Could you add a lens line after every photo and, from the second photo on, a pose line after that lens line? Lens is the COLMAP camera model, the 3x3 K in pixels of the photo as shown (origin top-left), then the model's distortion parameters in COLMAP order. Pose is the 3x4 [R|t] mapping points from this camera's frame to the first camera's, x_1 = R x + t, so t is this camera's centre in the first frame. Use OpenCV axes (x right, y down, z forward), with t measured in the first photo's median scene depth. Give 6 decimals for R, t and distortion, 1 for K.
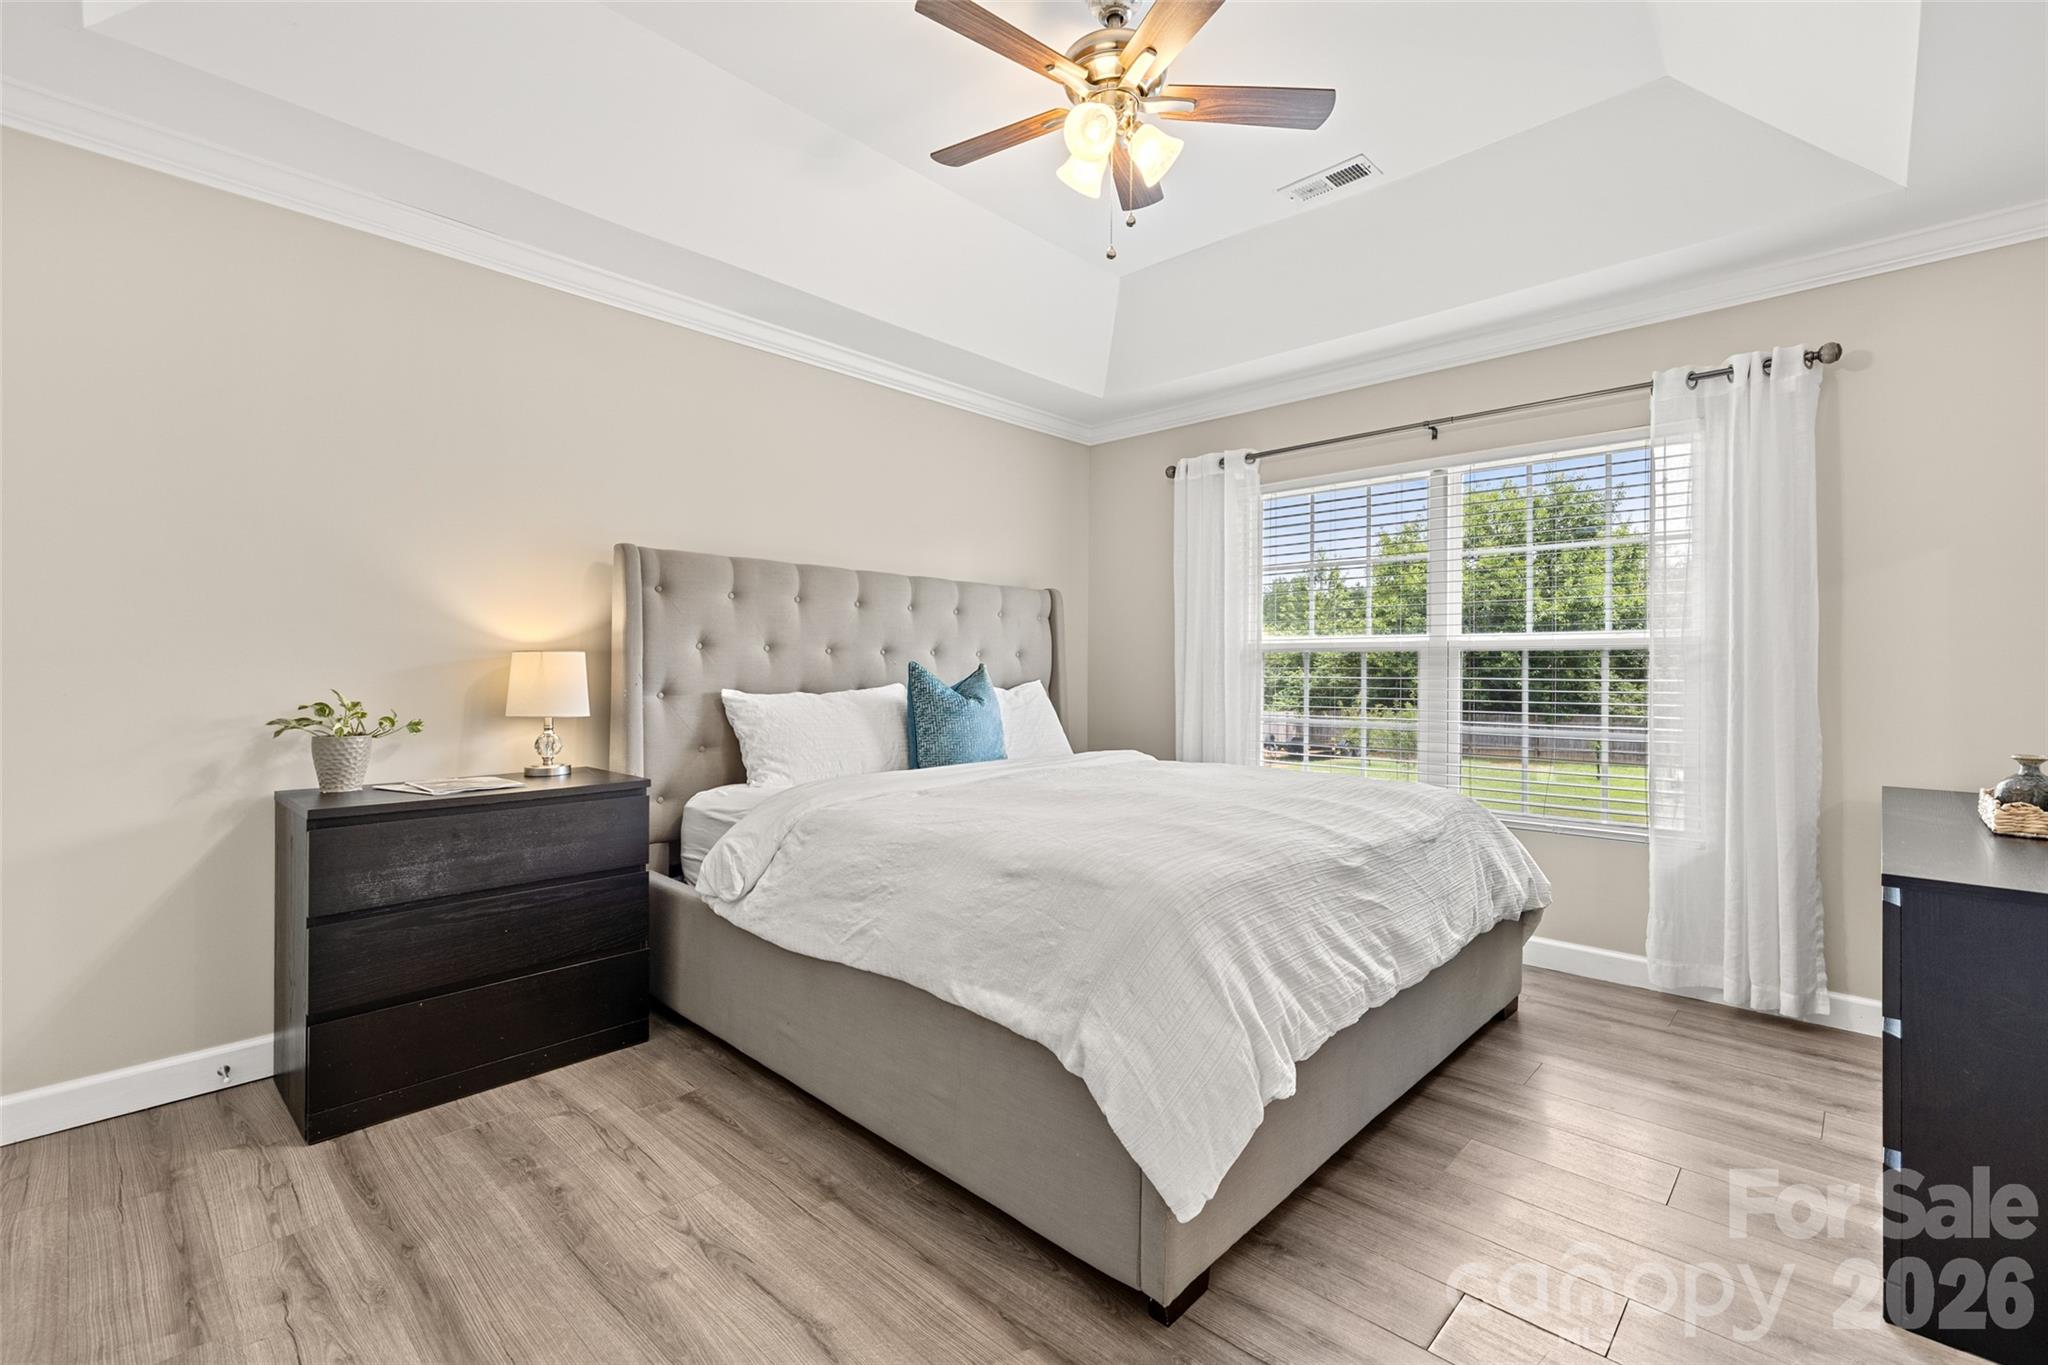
lens RADIAL K [[882.0, 0, 1015.1], [0, 882.0, 665.3], [0, 0, 1]] dist [0.005738, -0.000616]
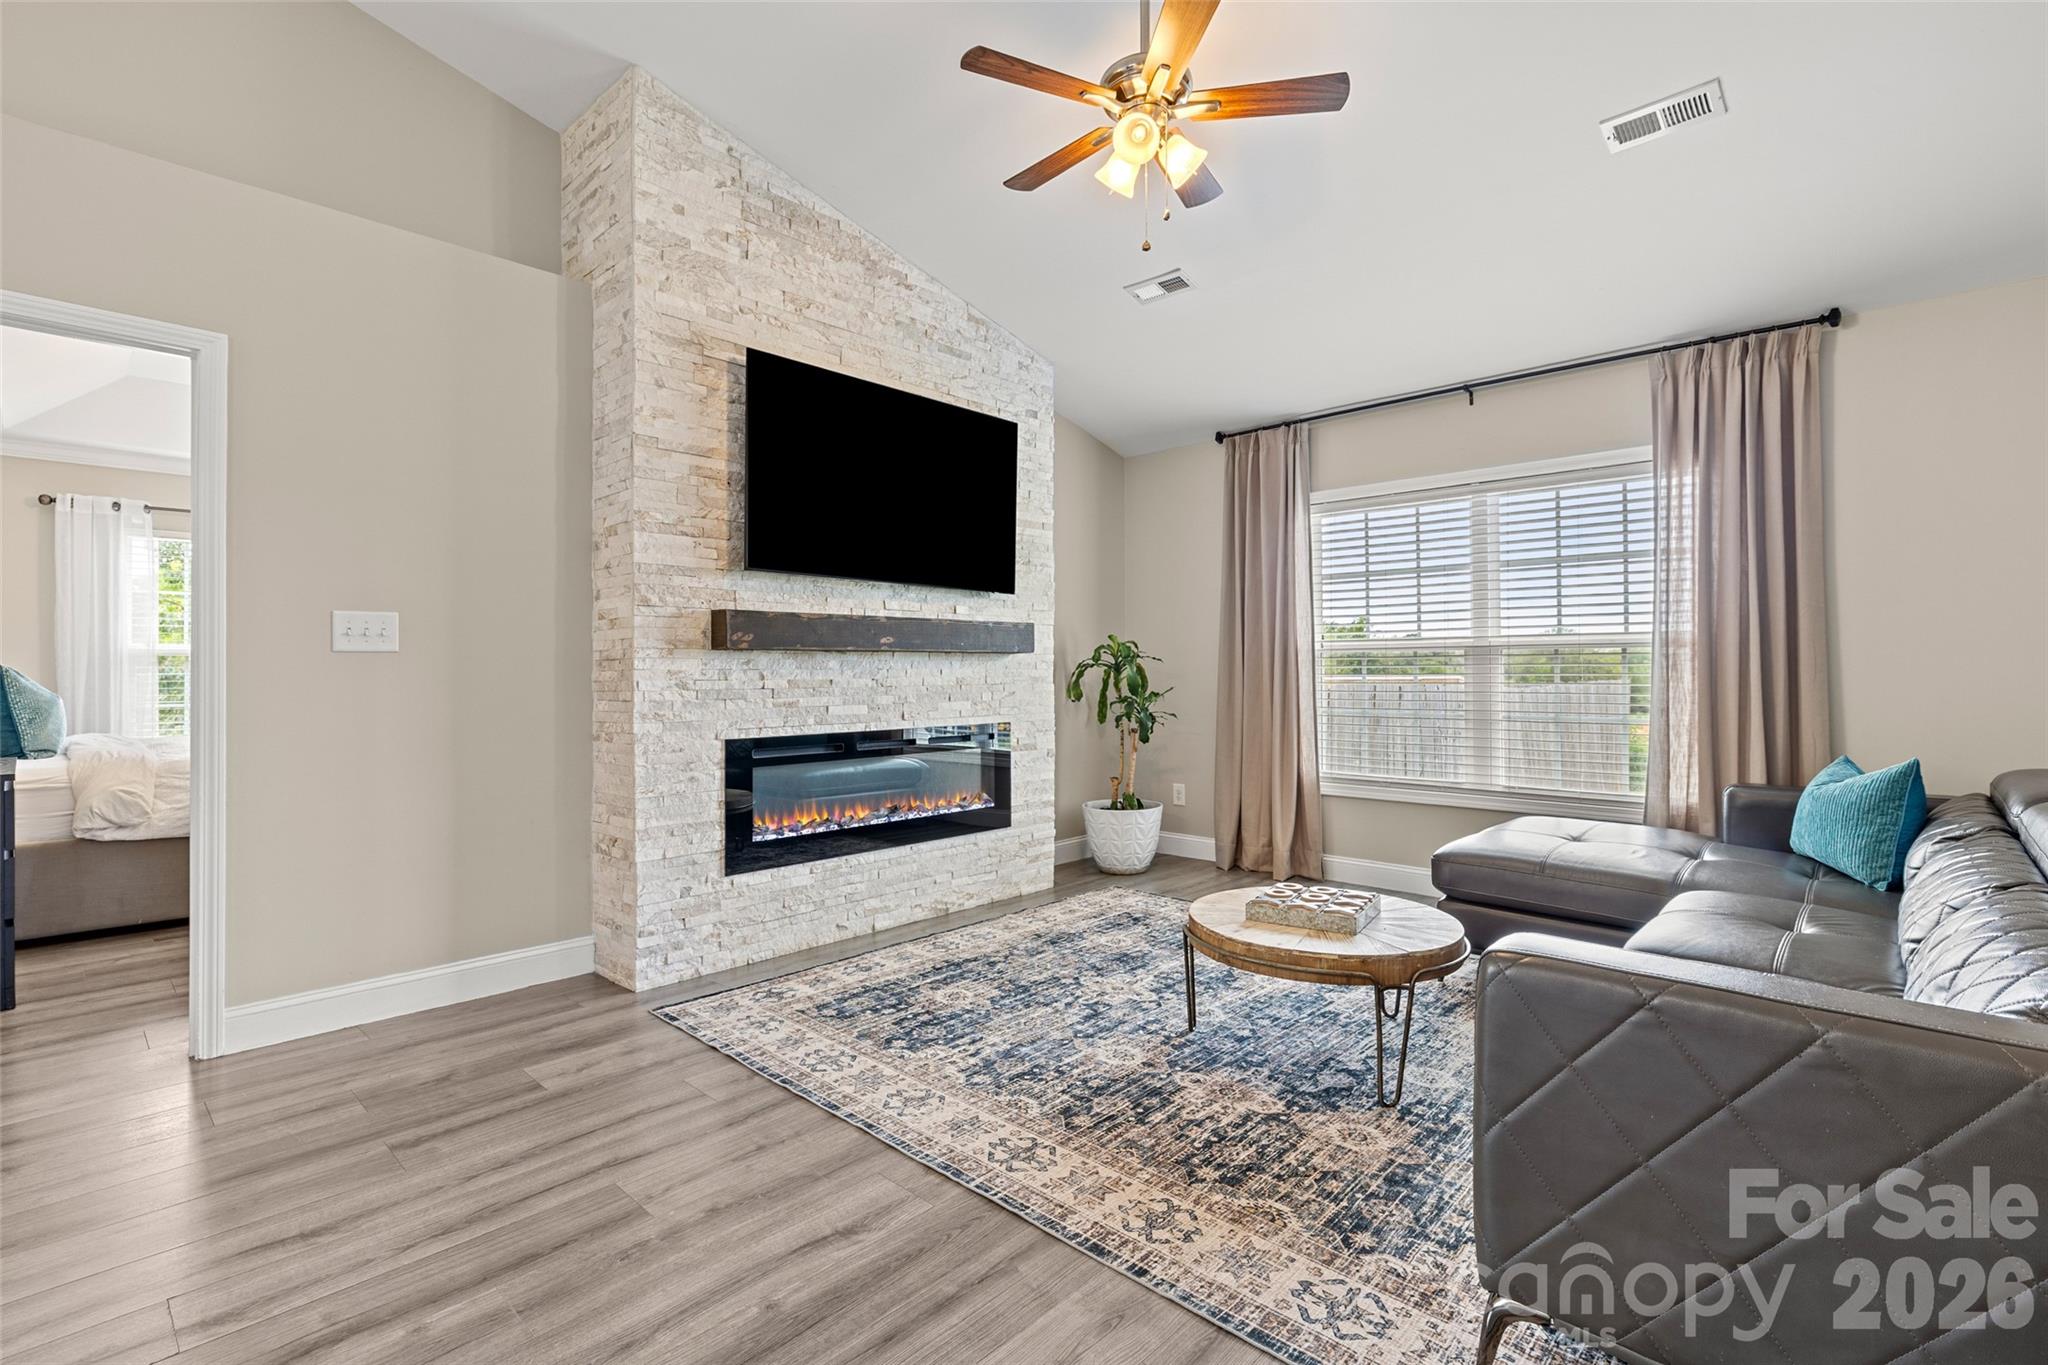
lens RADIAL K [[940.2, 0, 1024.0], [0, 940.2, 664.8], [0, 0, 1]] dist [-0.005736, 0.001265]
pose [[0.013437, -0.005583, 0.999894, -1.319280], [-0.001516, 0.999983, 0.005604, -0.013937], [-0.999909, -0.001591, 0.013428, -0.384964]]
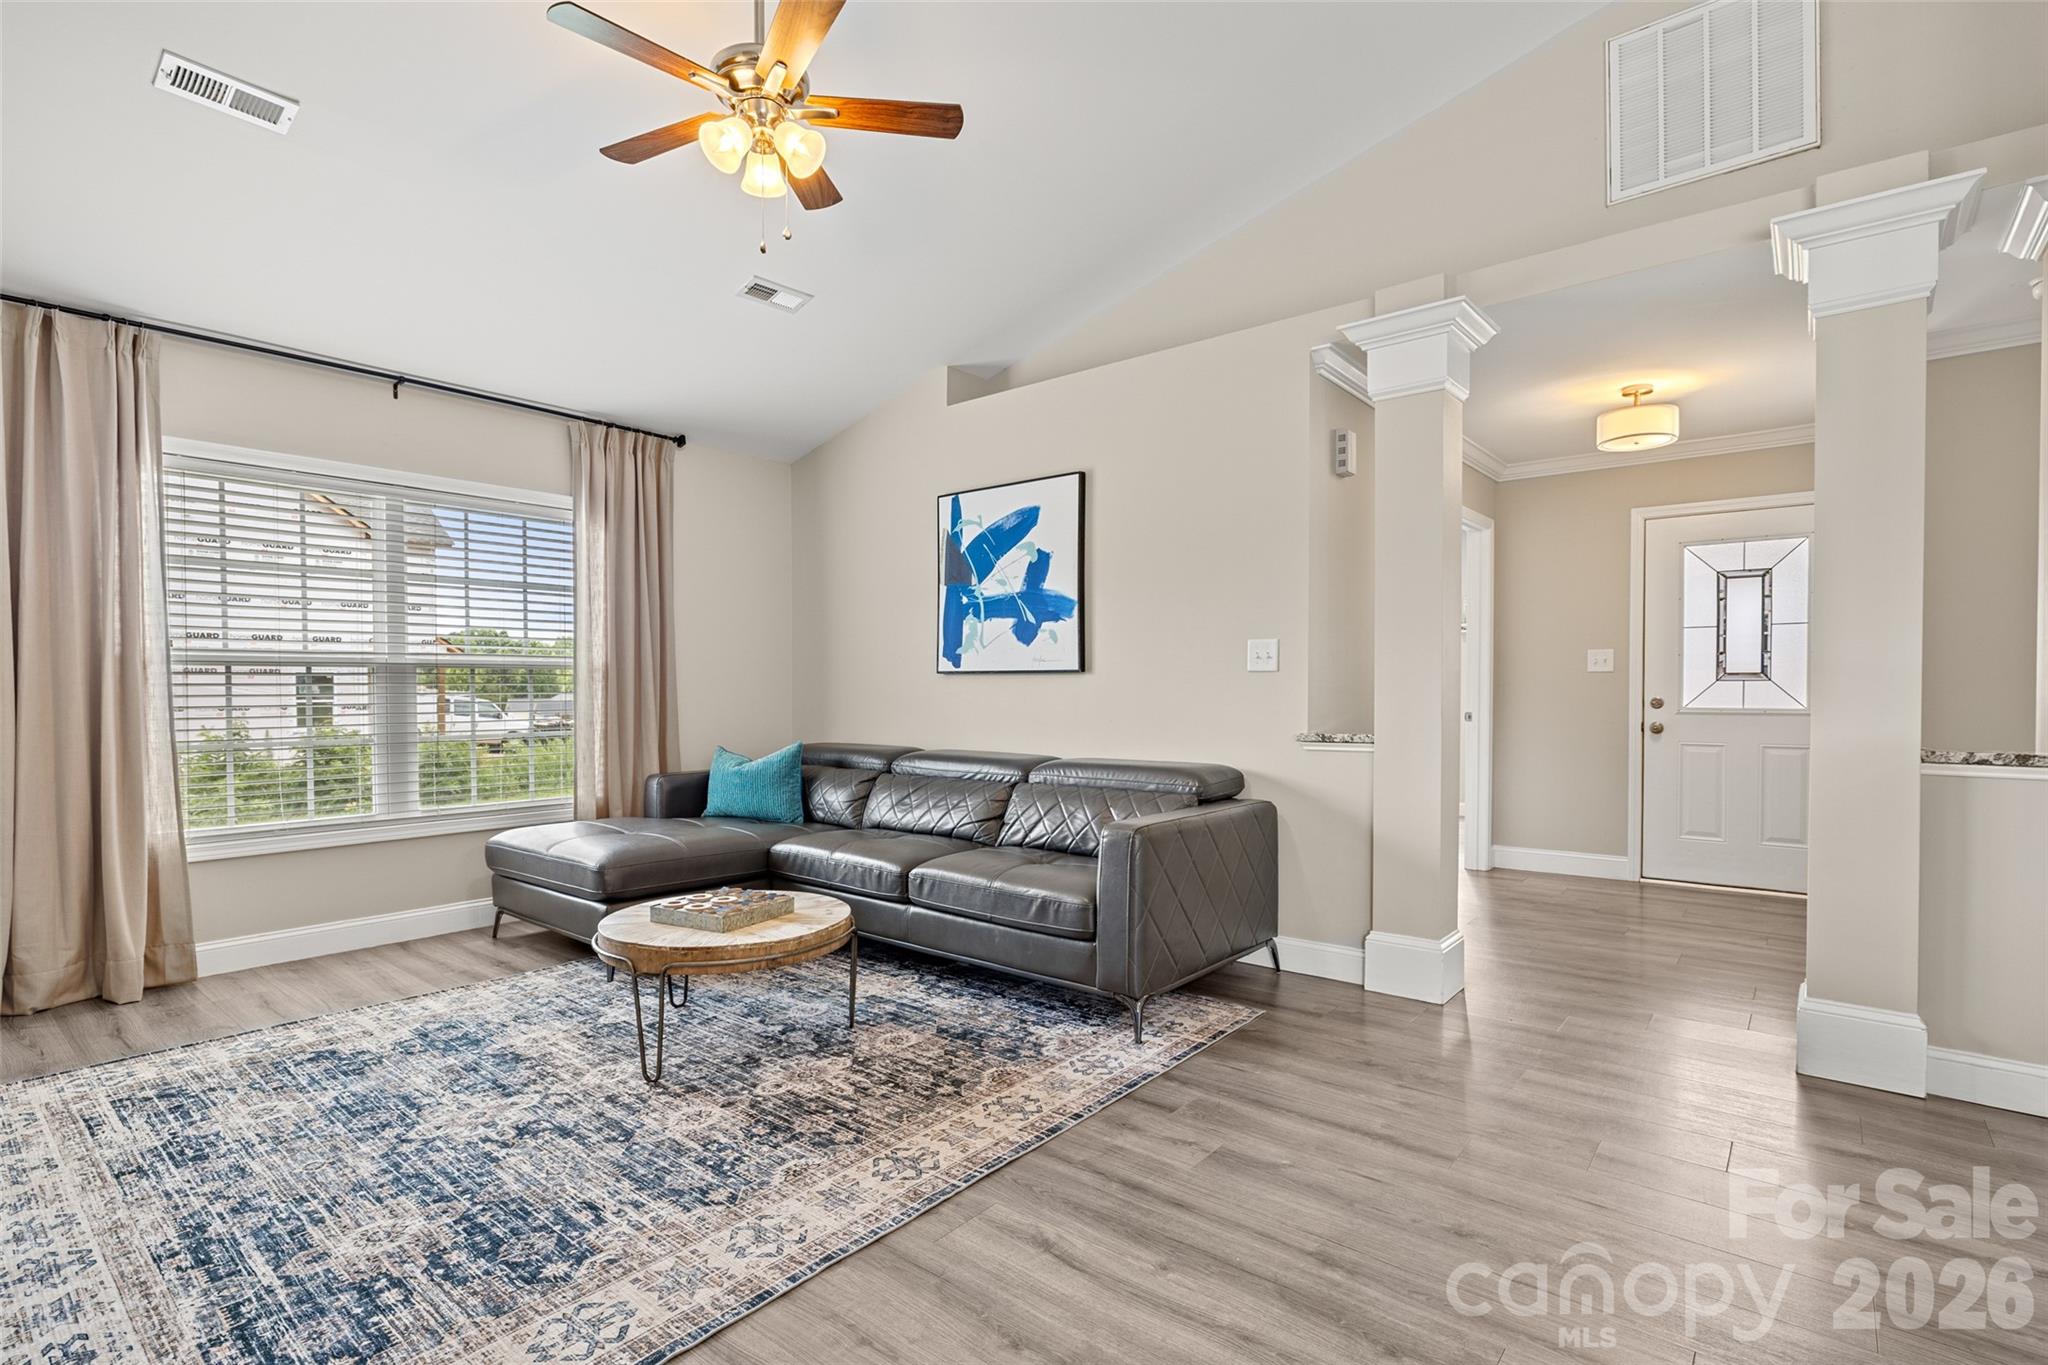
lens RADIAL K [[975.6, 0, 1012.6], [0, 975.6, 708.5], [0, 0, 1]] dist [-0.006556, 0.002280]
pose [[-0.998945, -0.007582, -0.045291, -0.746625], [-0.008403, 0.999803, 0.017964, -0.005134], [0.045146, 0.018325, -0.998812, 0.268287]]
